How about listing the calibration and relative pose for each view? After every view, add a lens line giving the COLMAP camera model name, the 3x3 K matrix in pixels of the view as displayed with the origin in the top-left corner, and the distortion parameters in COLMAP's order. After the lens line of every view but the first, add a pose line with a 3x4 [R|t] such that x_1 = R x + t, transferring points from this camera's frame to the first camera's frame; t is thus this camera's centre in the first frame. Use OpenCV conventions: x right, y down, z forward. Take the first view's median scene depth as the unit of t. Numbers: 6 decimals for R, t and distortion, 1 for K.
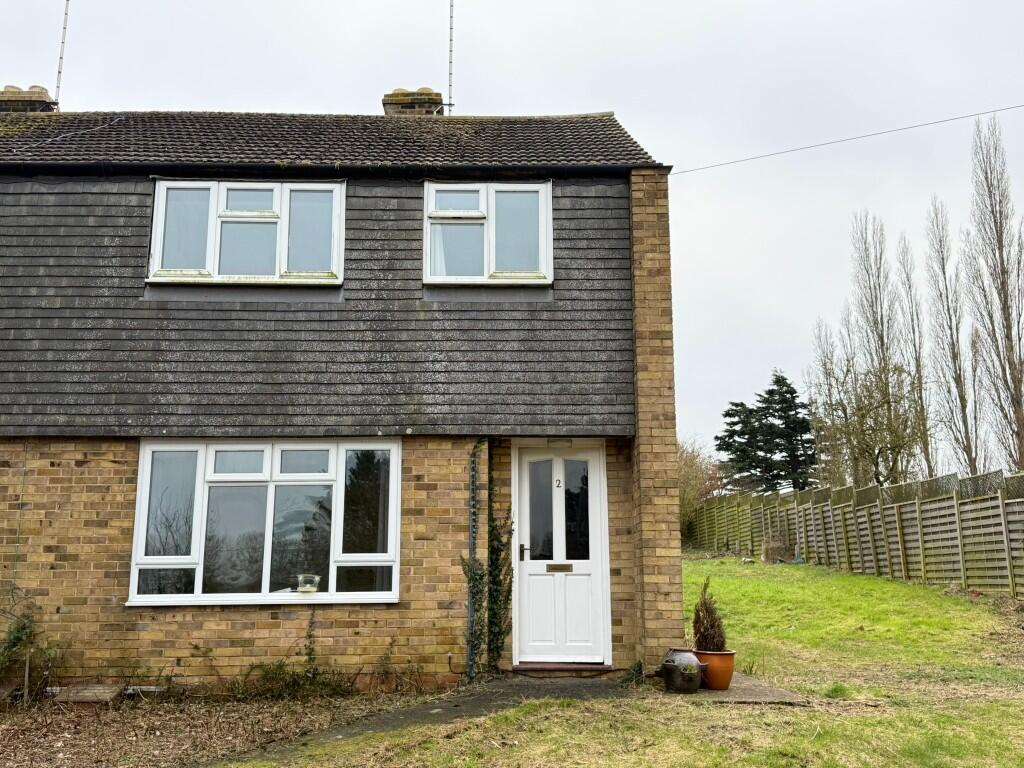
lens RADIAL K [[1029.3, 0, 513.1], [0, 1029.3, 388.7], [0, 0, 1]] dist [0.068335, 0.000000]
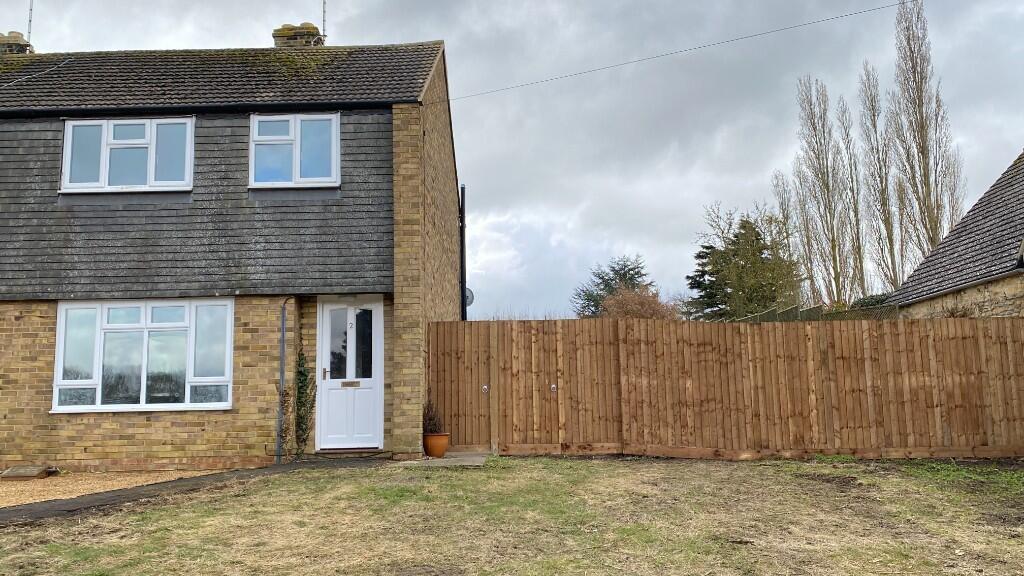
lens RADIAL K [[931.1, 0, 509.9], [0, 931.1, 286.1], [0, 0, 1]] dist [-0.003156, 0.000000]
pose [[0.999585, -0.021576, -0.019071, 0.296842], [0.022571, 0.998308, 0.053590, -0.027907], [0.017883, -0.053999, 0.998381, -0.288155]]
